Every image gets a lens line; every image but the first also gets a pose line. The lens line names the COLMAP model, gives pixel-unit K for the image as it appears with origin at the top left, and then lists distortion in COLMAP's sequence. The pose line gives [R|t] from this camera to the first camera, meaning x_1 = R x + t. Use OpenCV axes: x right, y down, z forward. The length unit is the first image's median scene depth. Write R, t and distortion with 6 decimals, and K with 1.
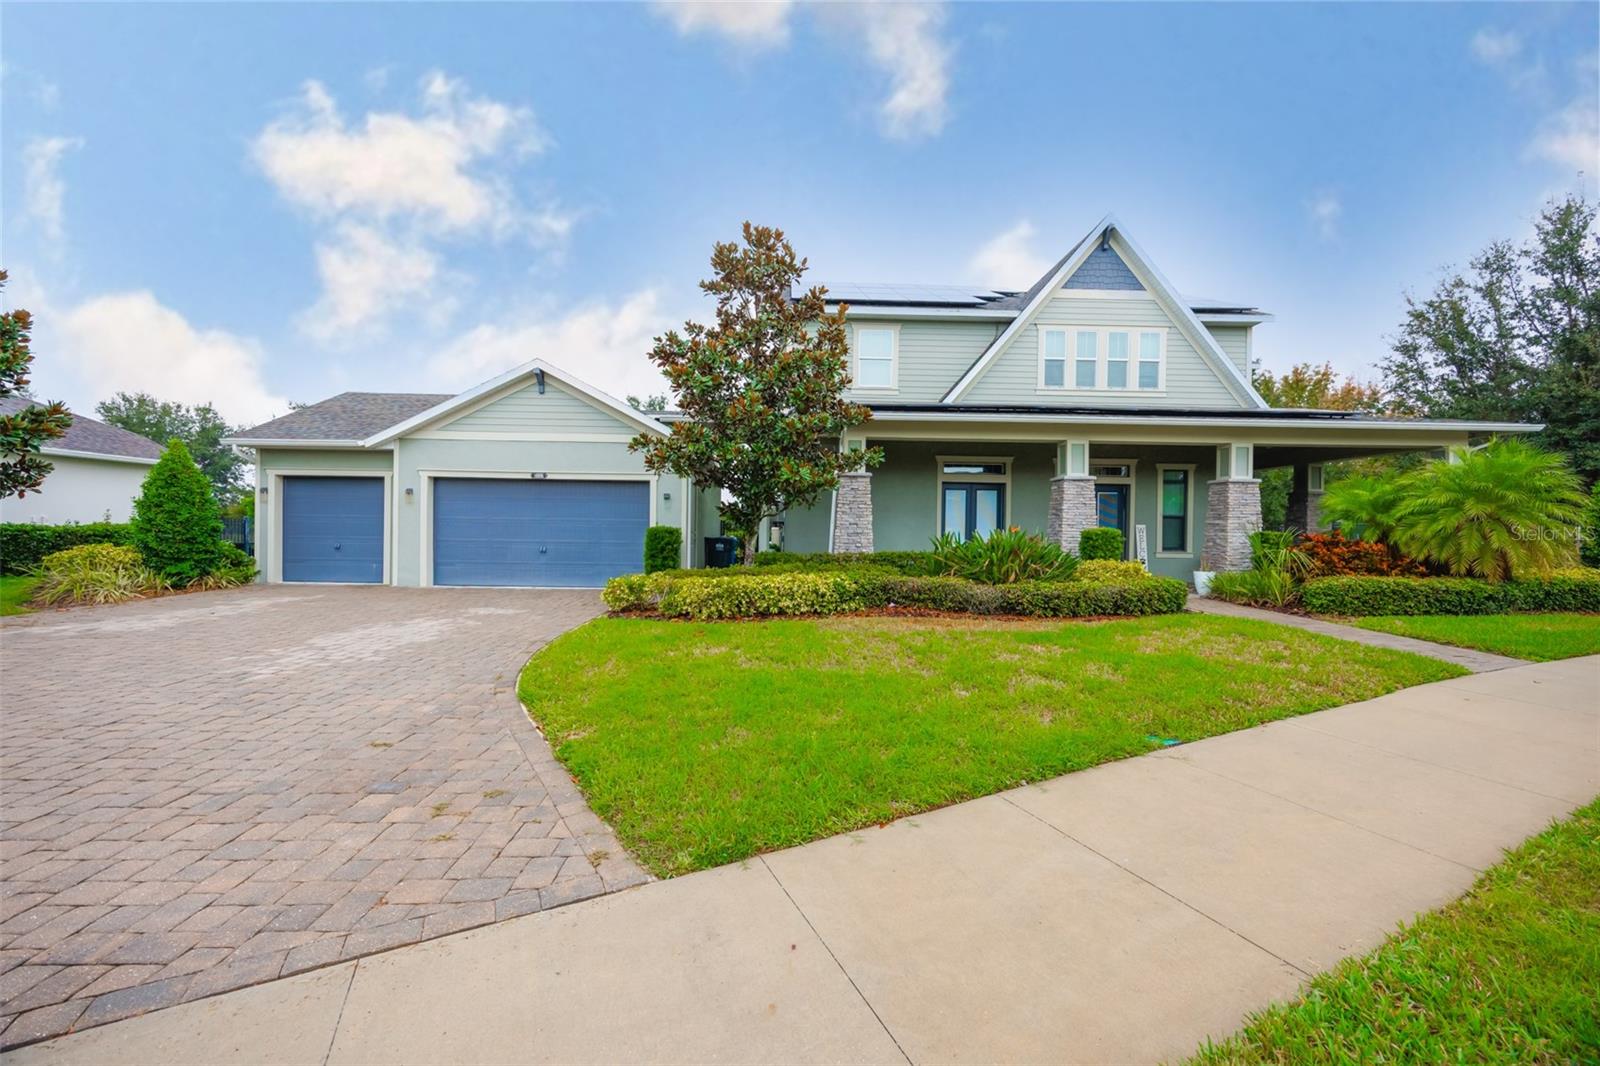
lens RADIAL K [[639.2, 0, 795.2], [0, 639.2, 539.9], [0, 0, 1]] dist [-0.005514, 0.000159]
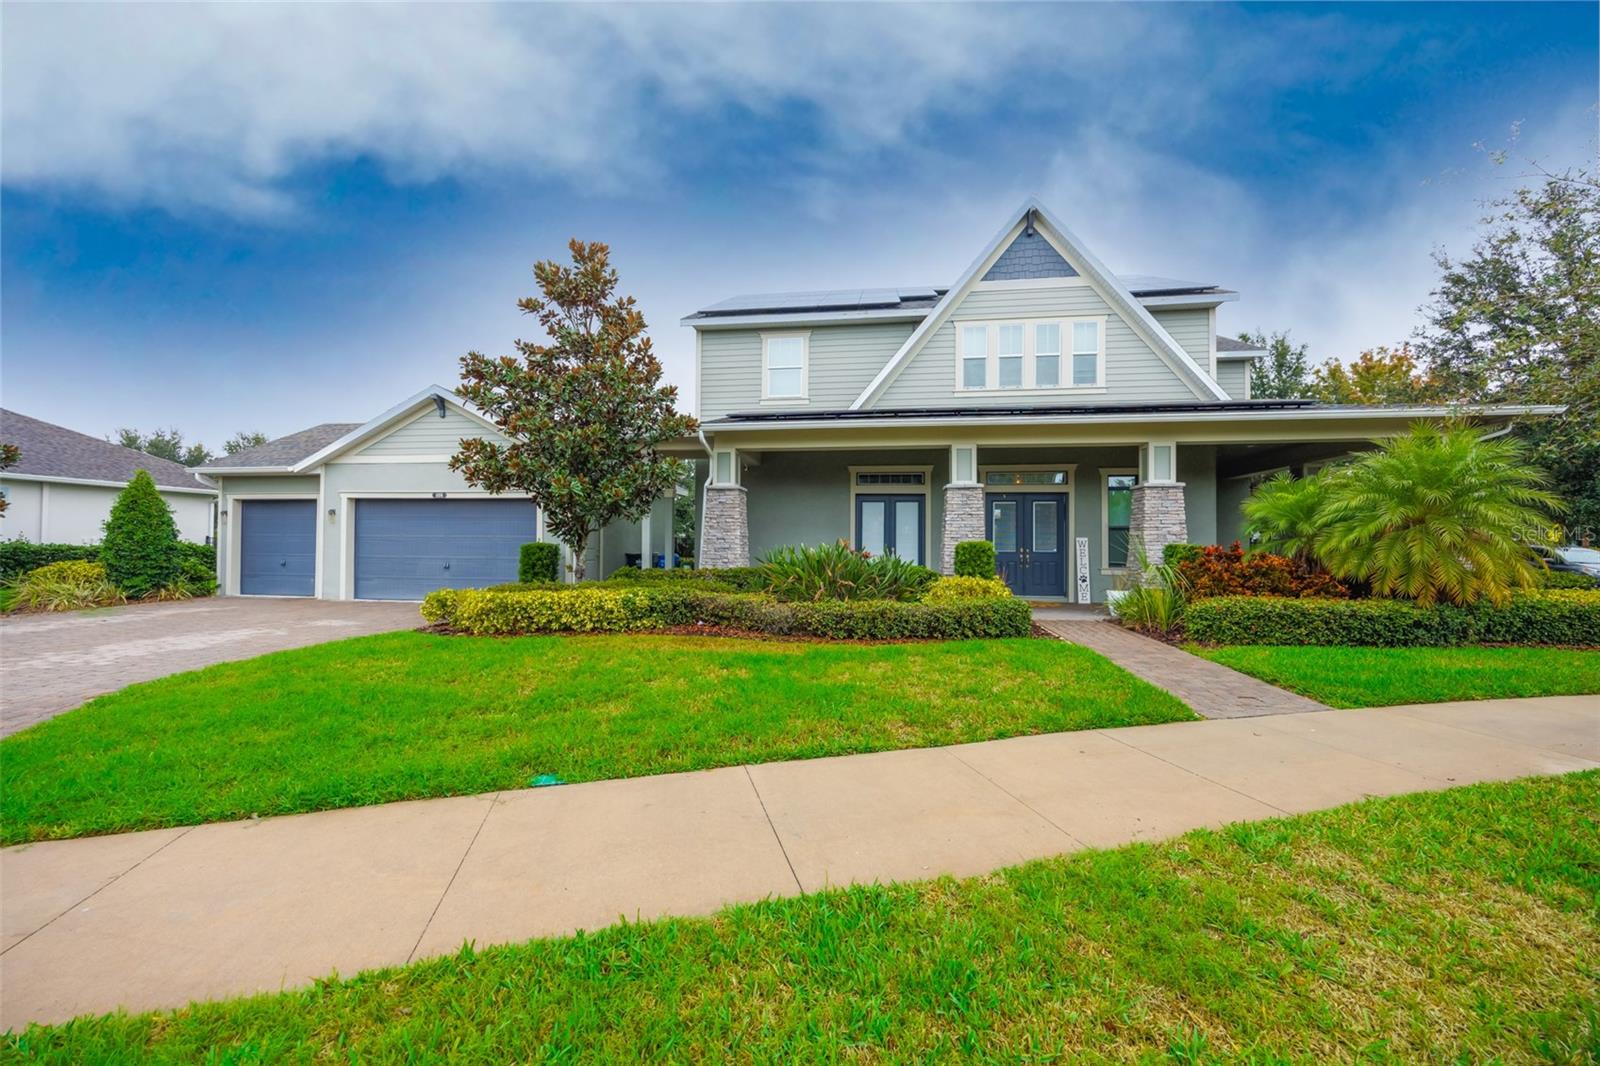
lens RADIAL K [[639.2, 0, 748.8], [0, 639.2, 545.4], [0, 0, 1]] dist [-0.005514, 0.000159]
pose [[0.984993, -0.005880, -0.172494, 0.323497], [0.002745, 0.999827, -0.018406, 0.003175], [0.172572, 0.017657, 0.984839, 0.059483]]
